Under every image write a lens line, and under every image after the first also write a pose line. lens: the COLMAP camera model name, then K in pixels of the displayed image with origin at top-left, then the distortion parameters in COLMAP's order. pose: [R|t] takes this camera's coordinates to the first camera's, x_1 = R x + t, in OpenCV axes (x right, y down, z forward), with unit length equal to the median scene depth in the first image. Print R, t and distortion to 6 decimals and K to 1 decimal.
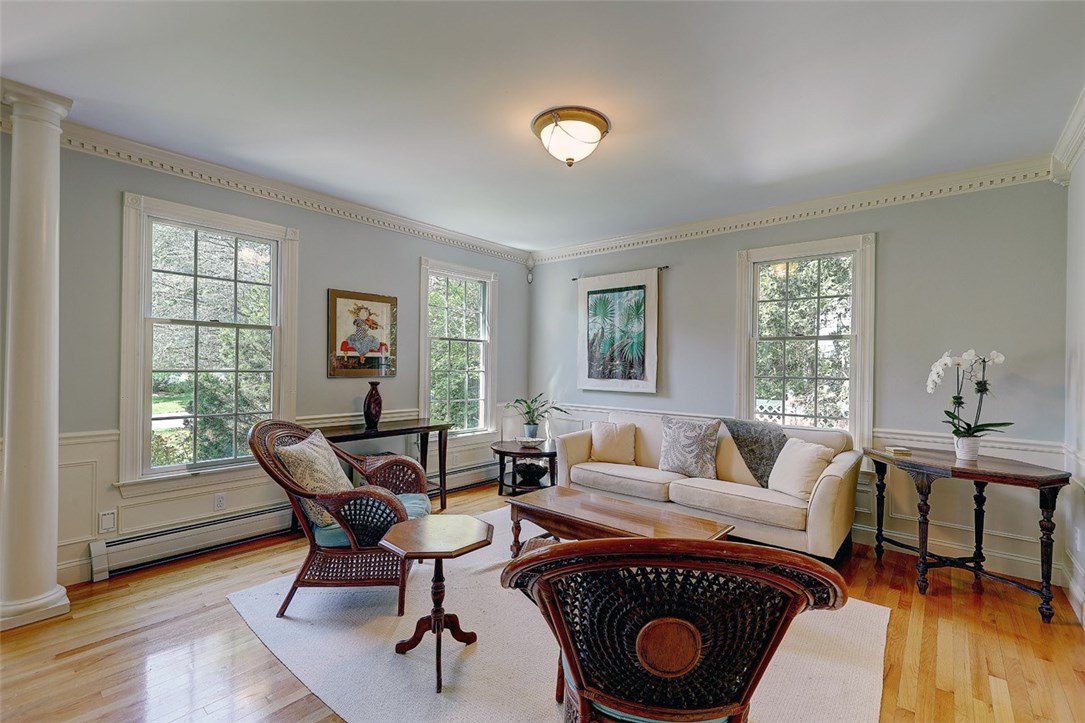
lens RADIAL K [[476.7, 0, 551.0], [0, 476.7, 360.5], [0, 0, 1]] dist [-0.002731, -0.000570]
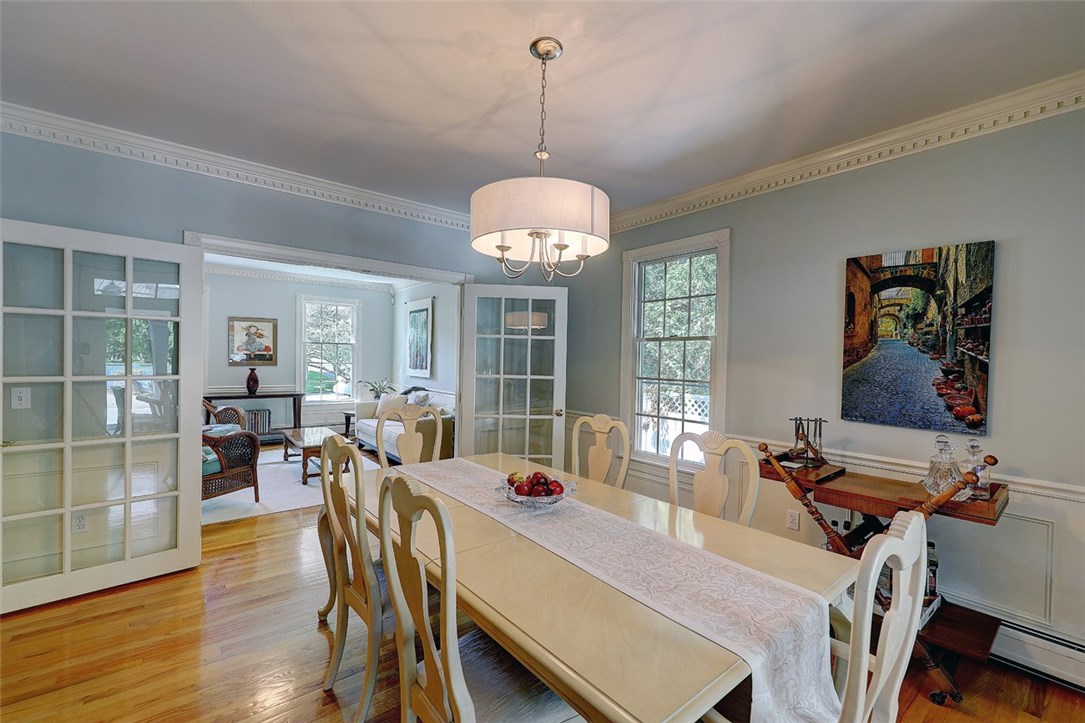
lens RADIAL K [[452.7, 0, 539.4], [0, 452.7, 359.6], [0, 0, 1]] dist [-0.001566, -0.000045]
pose [[0.981308, 0.007246, -0.192308, 0.818436], [-0.005301, 0.999929, 0.010628, -0.009332], [0.192372, -0.009410, 0.981277, -0.361736]]
